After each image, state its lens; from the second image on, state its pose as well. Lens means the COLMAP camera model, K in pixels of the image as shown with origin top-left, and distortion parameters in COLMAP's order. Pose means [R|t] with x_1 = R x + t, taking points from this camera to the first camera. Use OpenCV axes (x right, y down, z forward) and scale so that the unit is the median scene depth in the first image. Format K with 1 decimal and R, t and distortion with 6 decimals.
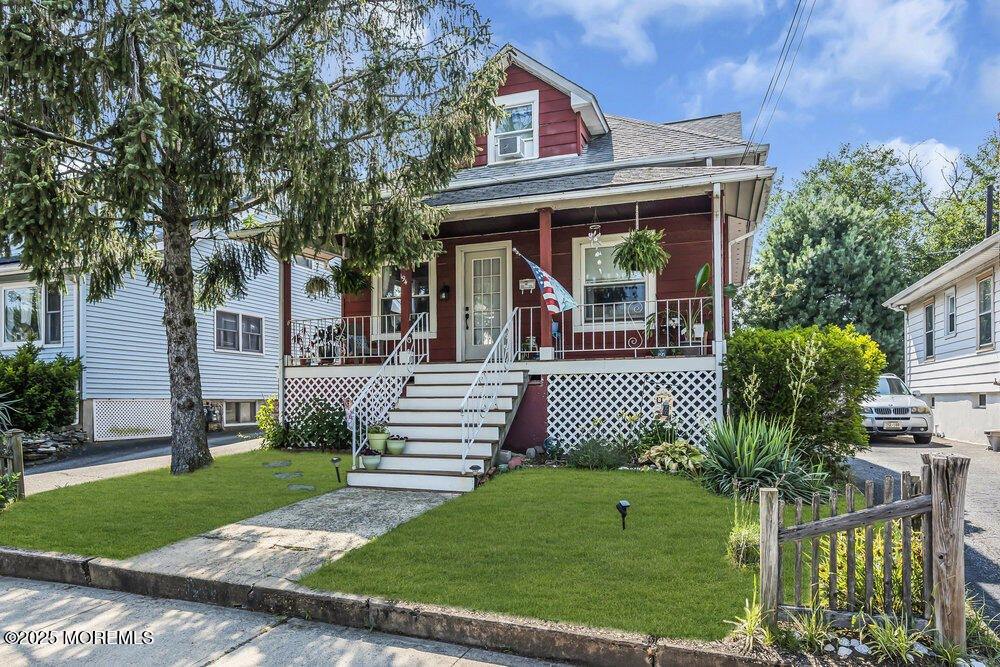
lens RADIAL K [[444.3, 0, 498.9], [0, 444.3, 318.1], [0, 0, 1]] dist [-0.004412, 0.000160]
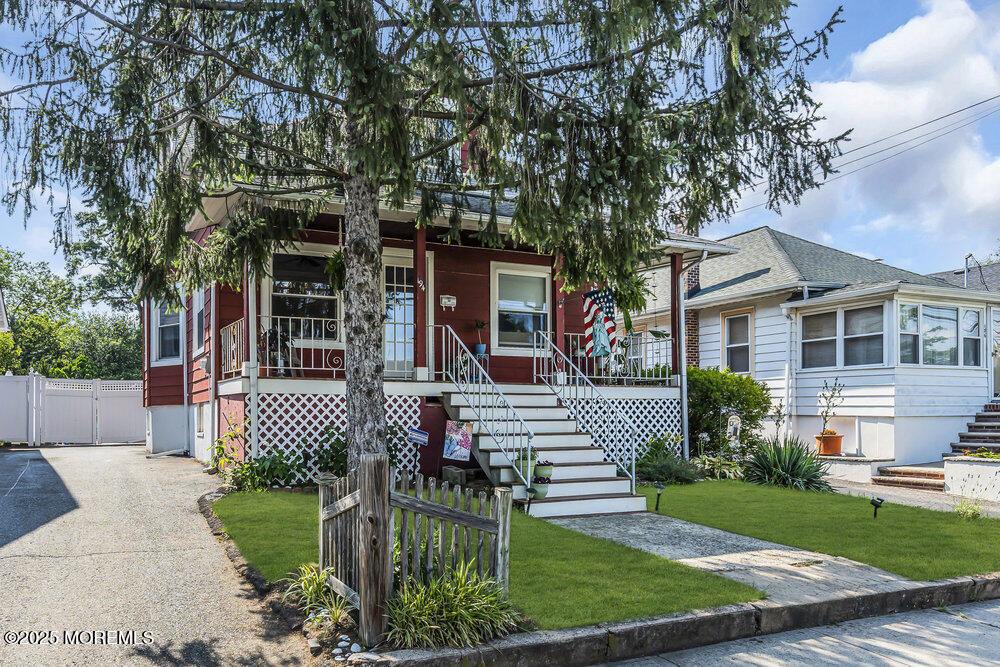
lens RADIAL K [[461.8, 0, 509.0], [0, 461.8, 339.1], [0, 0, 1]] dist [-0.001966, 0.000228]
pose [[0.857572, 0.090463, 0.506347, -0.752494], [-0.093678, 0.995418, -0.019183, 0.030124], [-0.505762, -0.030983, 0.862116, 0.186195]]
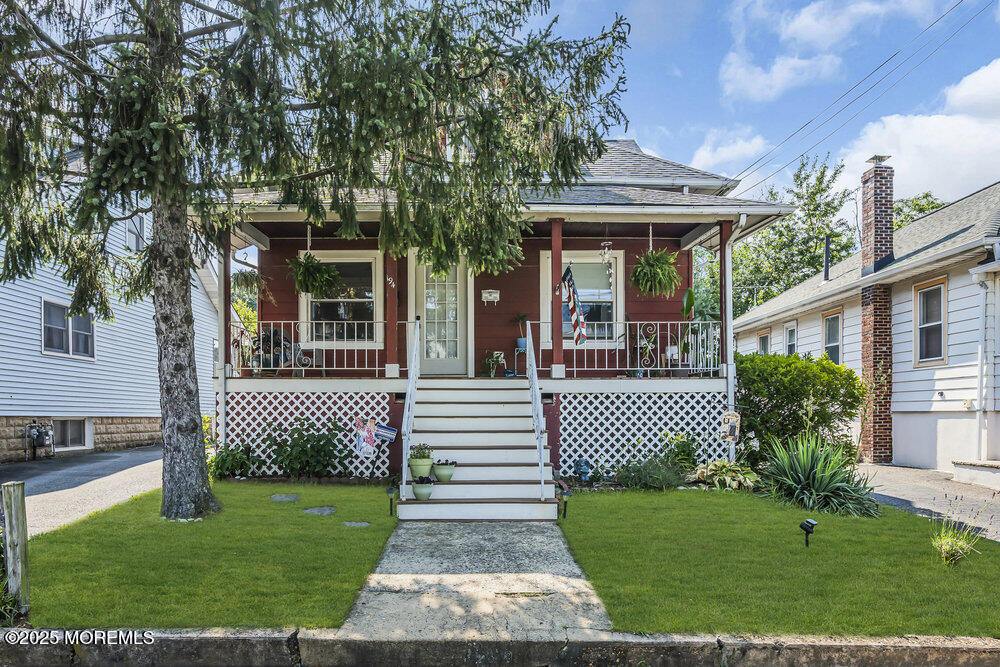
lens RADIAL K [[474.2, 0, 500.0], [0, 474.2, 333.5], [0, 0, 1]] dist [-0.003994, 0.000372]
pose [[0.966863, 0.046590, 0.251010, -0.342779], [-0.047951, 0.998849, -0.000696, 0.007341], [-0.250753, -0.011363, 0.967984, 0.057311]]
